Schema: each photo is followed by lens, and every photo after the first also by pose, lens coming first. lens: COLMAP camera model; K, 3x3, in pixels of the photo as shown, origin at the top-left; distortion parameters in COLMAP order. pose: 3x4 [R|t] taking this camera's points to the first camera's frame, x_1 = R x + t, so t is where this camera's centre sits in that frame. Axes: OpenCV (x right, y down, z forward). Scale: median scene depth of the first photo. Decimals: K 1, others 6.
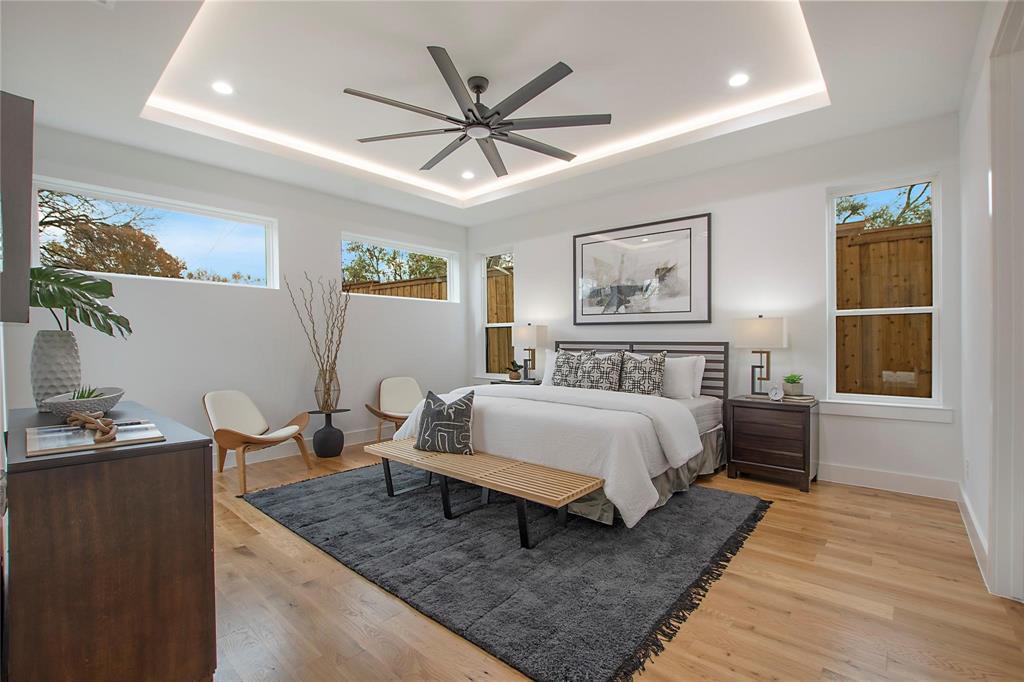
lens RADIAL K [[458.7, 0, 512.7], [0, 458.7, 341.4], [0, 0, 1]] dist [-0.032084, 0.004254]
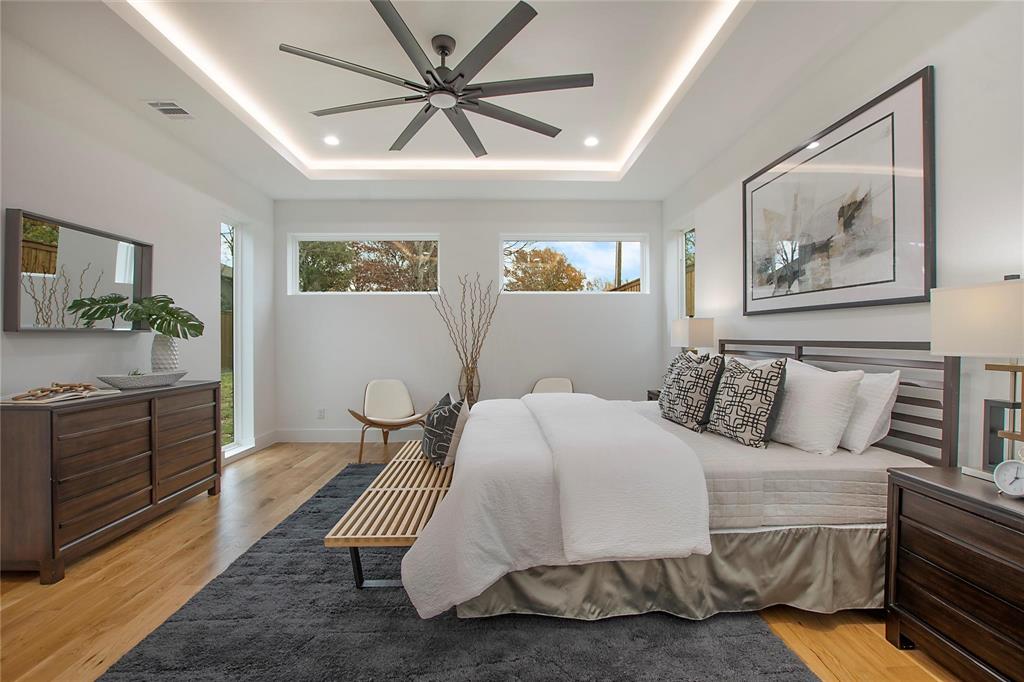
lens RADIAL K [[458.7, 0, 510.8], [0, 458.7, 343.0], [0, 0, 1]] dist [-0.032084, 0.004254]
pose [[0.675453, 0.006470, -0.737375, 0.447333], [-0.000064, 0.999962, 0.008715, -0.001747], [0.737403, -0.005839, 0.675428, 0.344269]]
